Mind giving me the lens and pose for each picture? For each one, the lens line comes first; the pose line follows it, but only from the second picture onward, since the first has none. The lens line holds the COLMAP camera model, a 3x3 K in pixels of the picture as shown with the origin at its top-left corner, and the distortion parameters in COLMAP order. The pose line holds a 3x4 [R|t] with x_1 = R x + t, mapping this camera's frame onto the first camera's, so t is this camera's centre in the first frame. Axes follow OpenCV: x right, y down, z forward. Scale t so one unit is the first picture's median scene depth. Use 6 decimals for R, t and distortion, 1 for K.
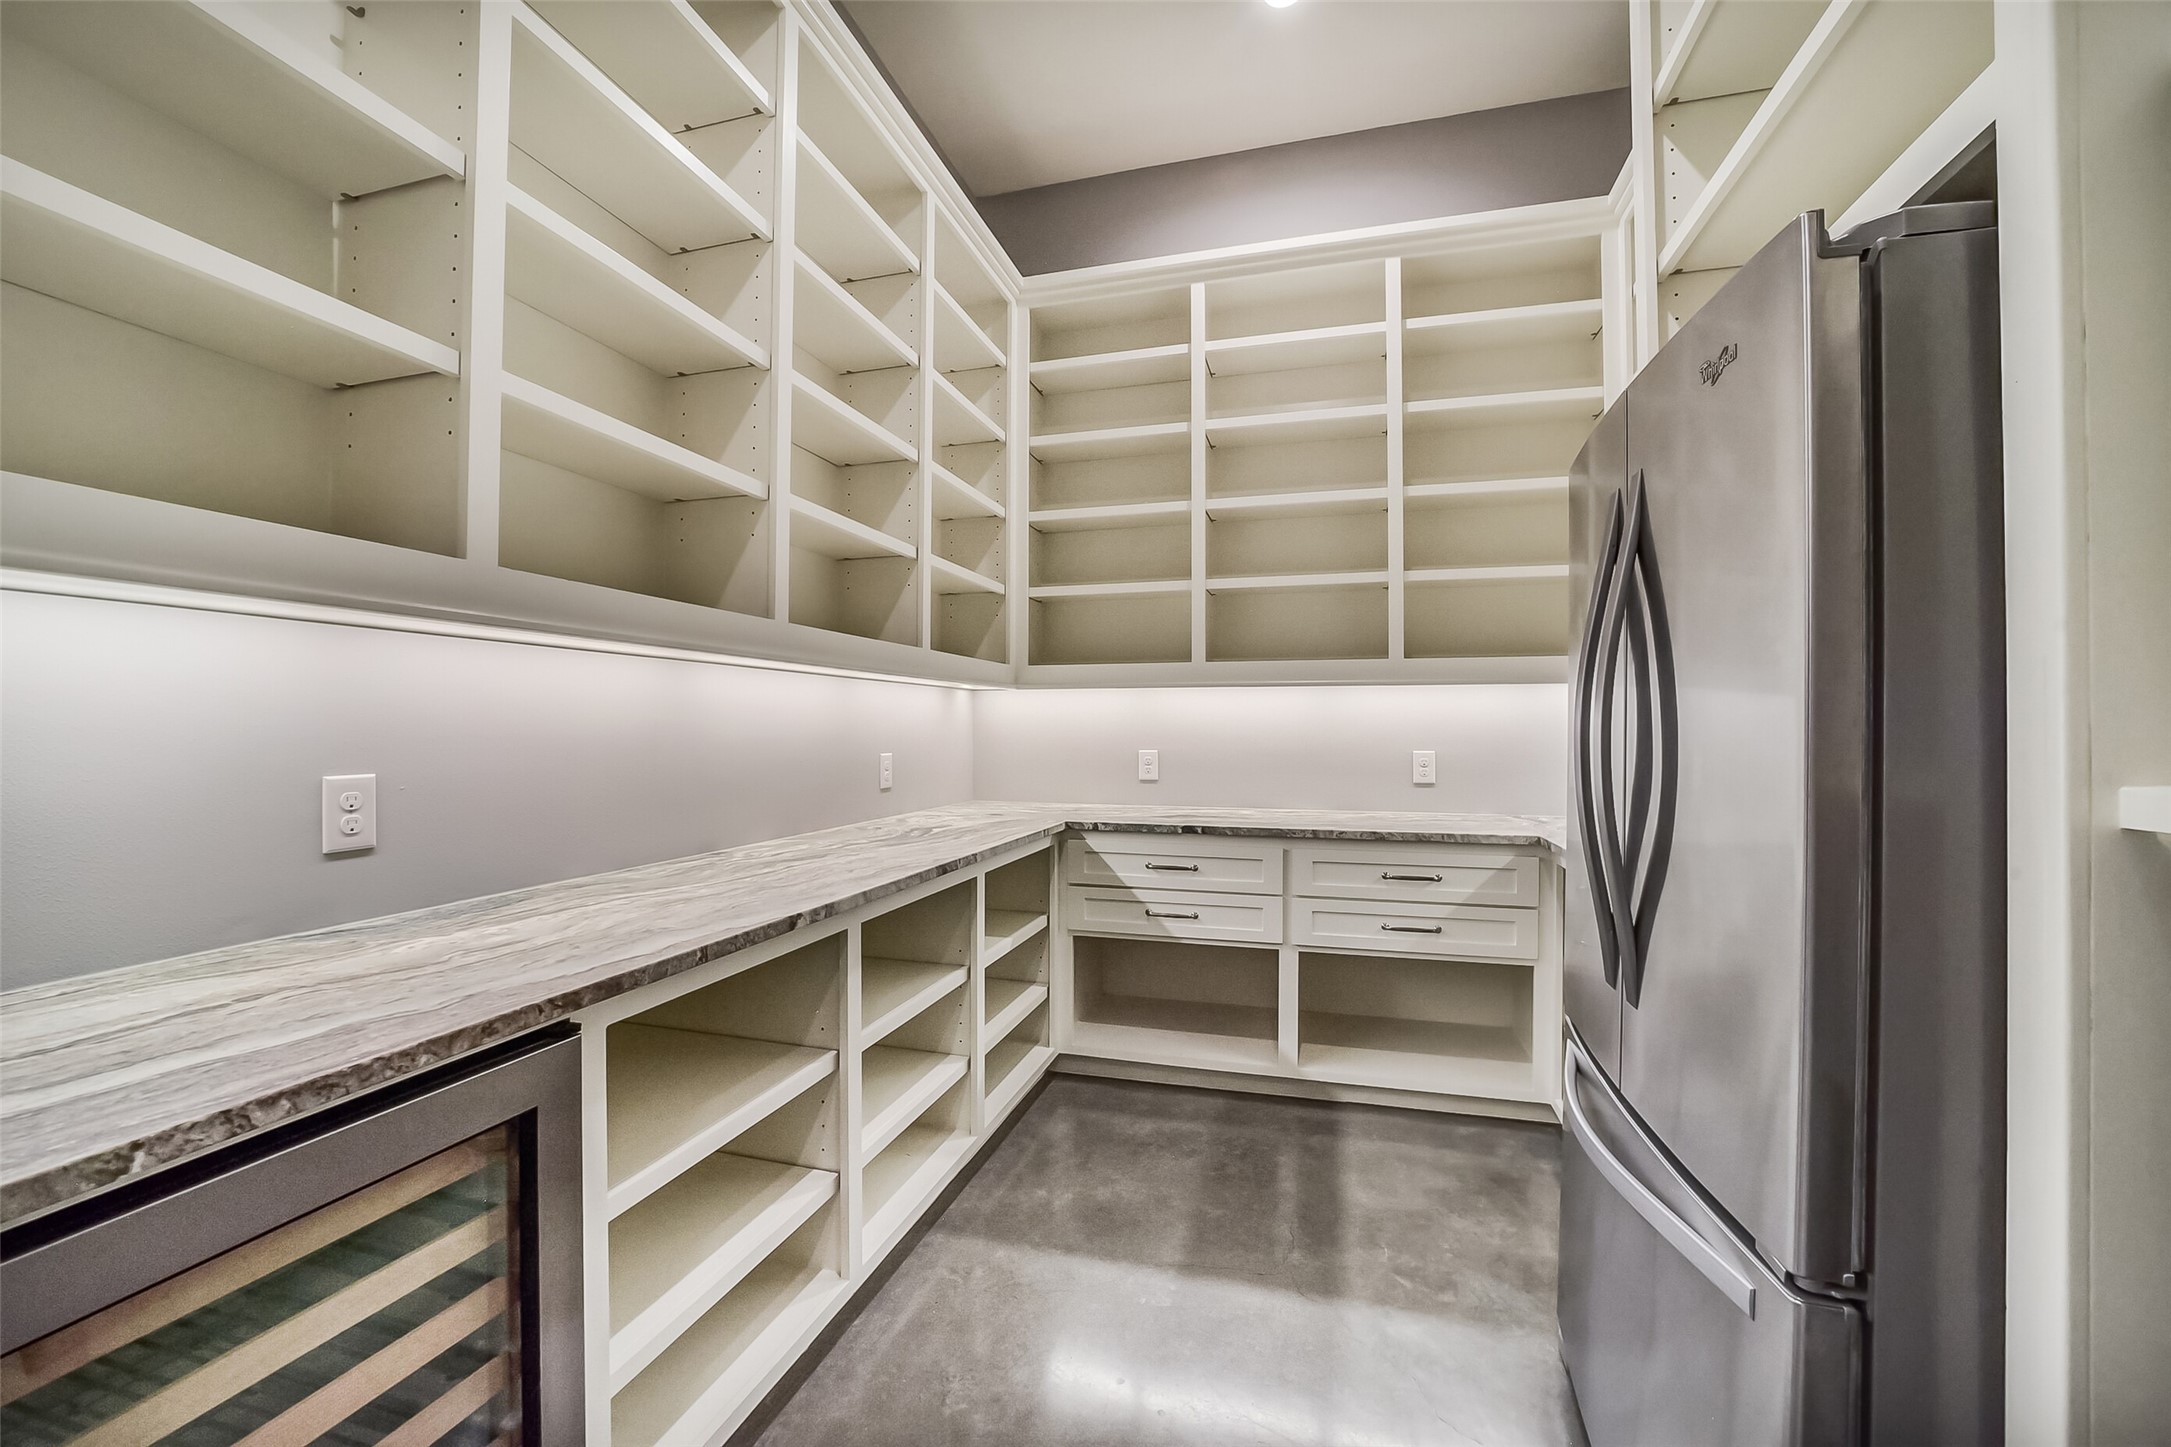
lens RADIAL K [[851.5, 0, 1091.5], [0, 851.5, 719.5], [0, 0, 1]] dist [-0.023481, 0.000986]
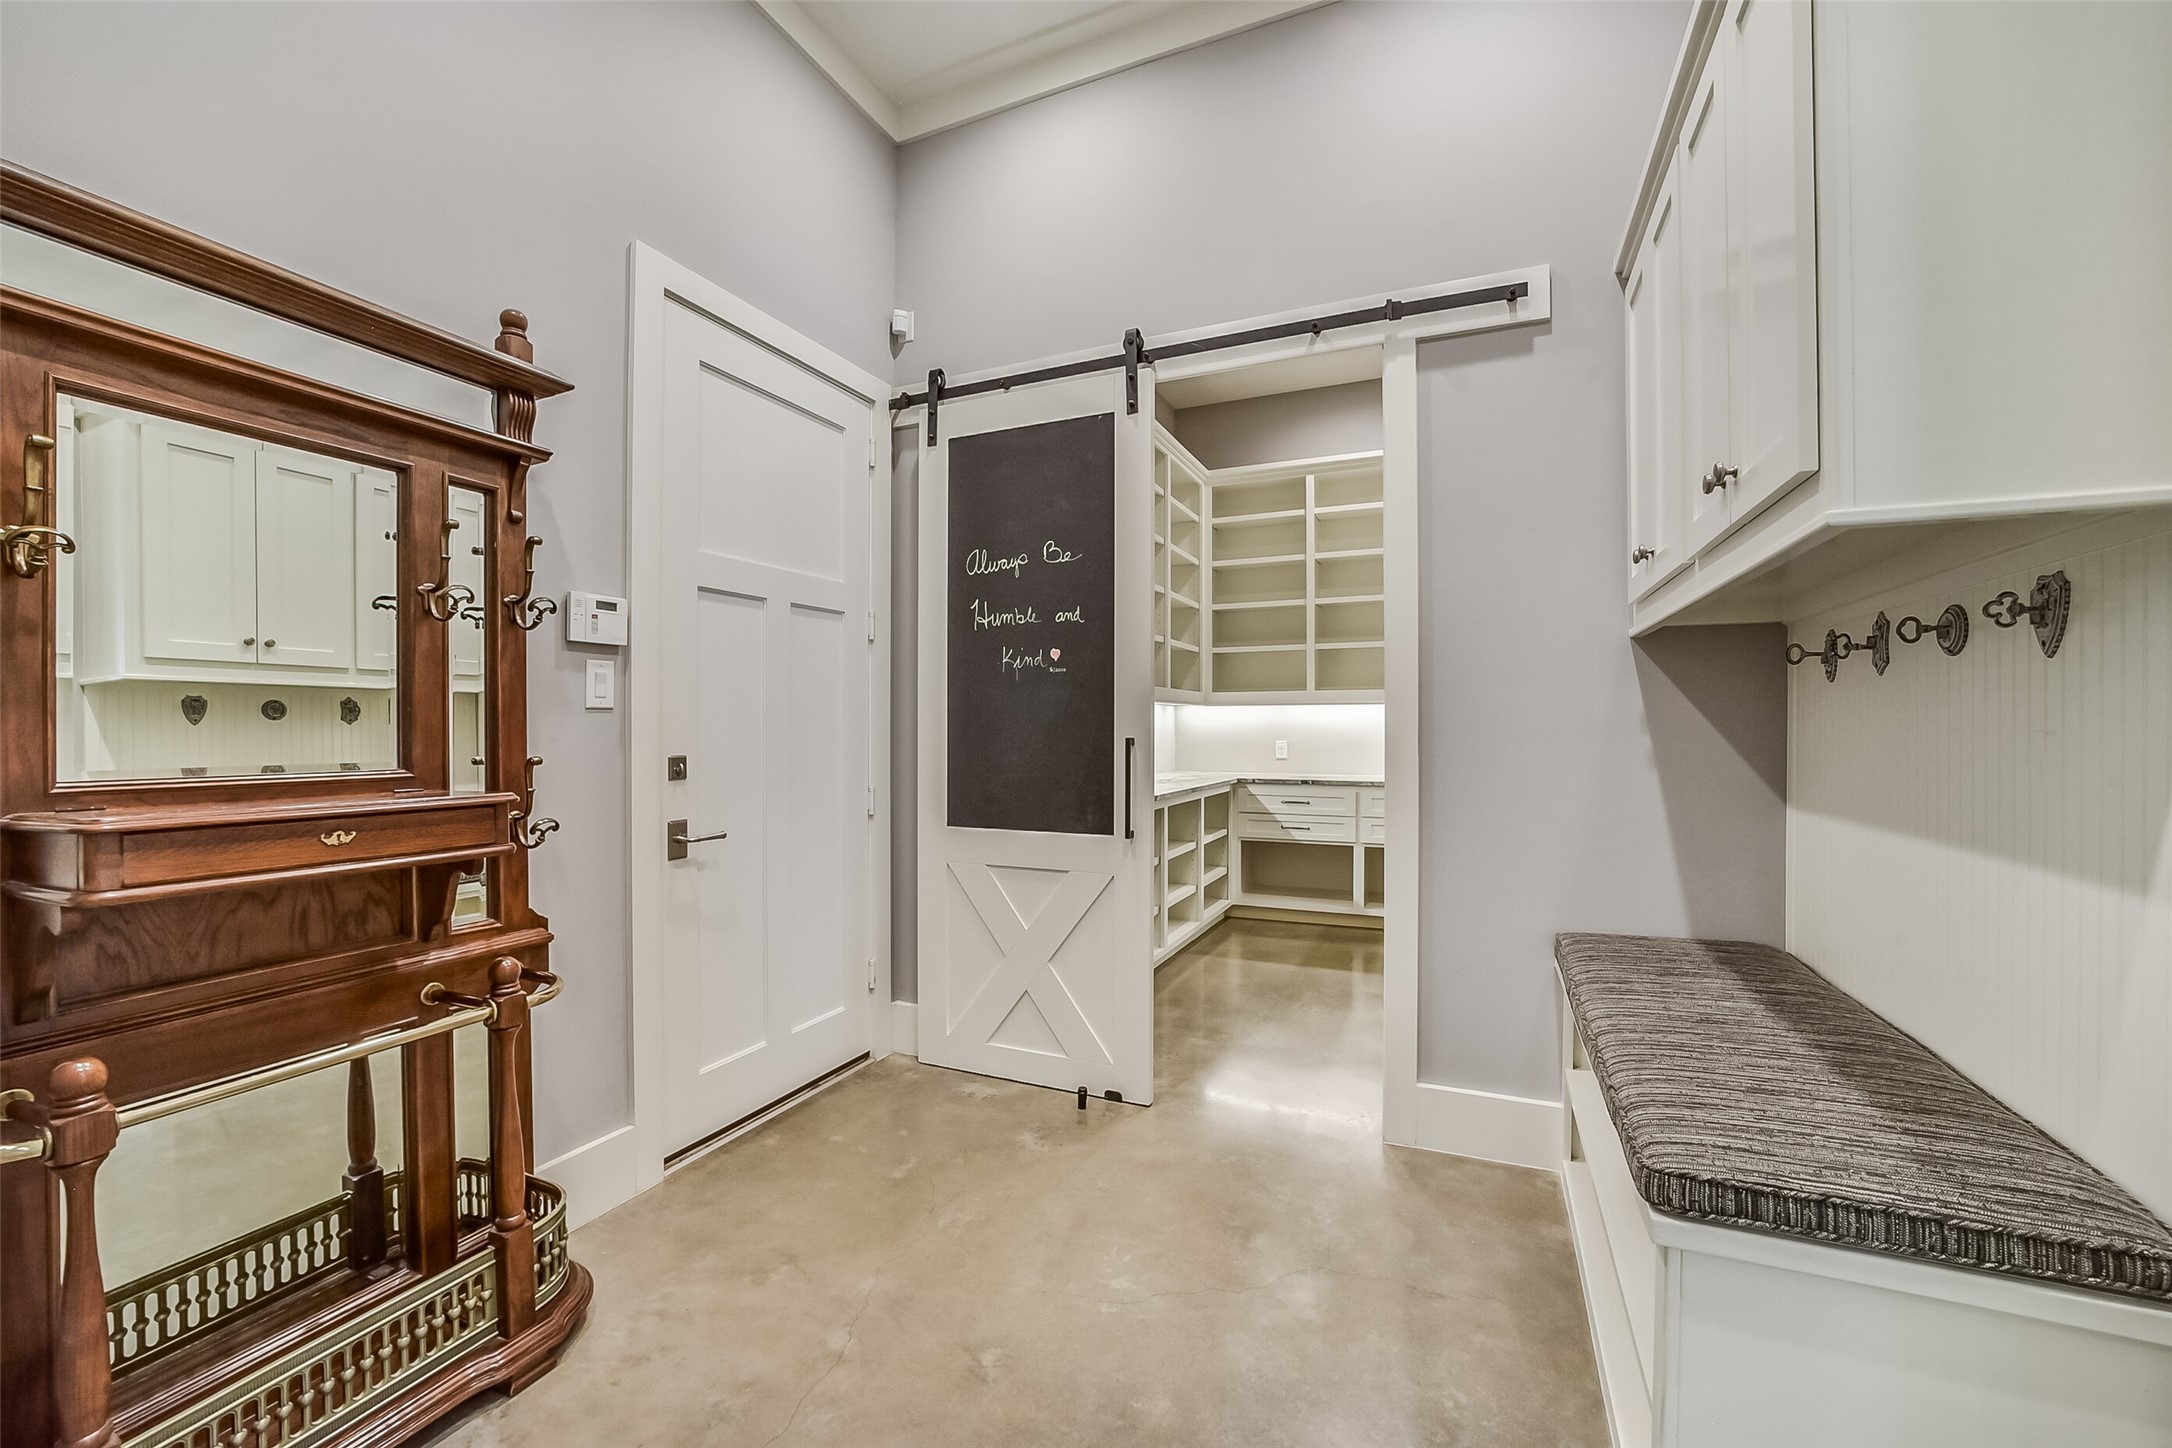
lens RADIAL K [[851.9, 0, 1095.7], [0, 851.9, 730.5], [0, 0, 1]] dist [-0.023481, 0.000986]
pose [[0.991477, -0.000036, -0.130282, -0.089717], [0.001784, 0.999910, 0.013301, -0.009092], [0.130269, -0.013420, 0.991388, -0.841907]]
